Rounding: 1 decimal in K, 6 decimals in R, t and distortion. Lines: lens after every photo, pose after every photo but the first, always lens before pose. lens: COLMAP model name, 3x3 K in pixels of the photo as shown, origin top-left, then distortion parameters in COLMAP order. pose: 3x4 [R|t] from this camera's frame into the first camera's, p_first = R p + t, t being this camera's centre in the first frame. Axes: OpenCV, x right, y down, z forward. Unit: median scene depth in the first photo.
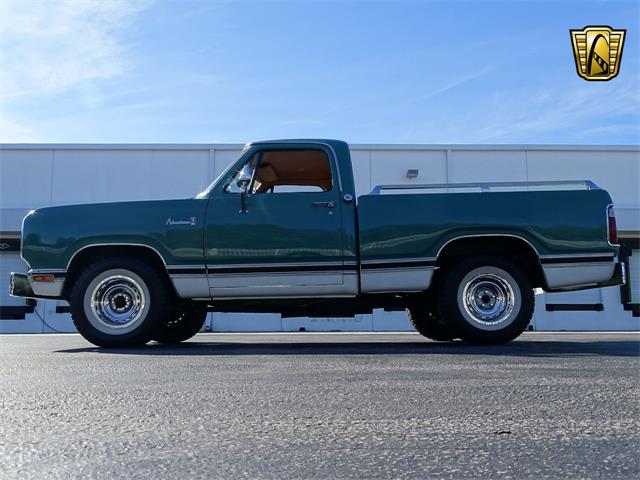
lens RADIAL K [[607.6, 0, 320.9], [0, 607.6, 243.8], [0, 0, 1]] dist [-0.008834, -0.003720]
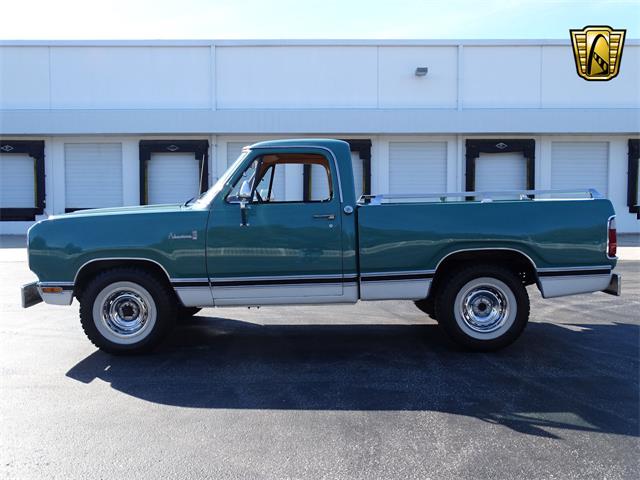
lens RADIAL K [[607.6, 0, 320.9], [0, 607.6, 243.8], [0, 0, 1]] dist [-0.008834, -0.003720]
pose [[0.999935, -0.000924, -0.011365, 0.010499], [0.003120, 0.980848, 0.194748, -0.217295], [0.010968, -0.194770, 0.980788, 0.010230]]
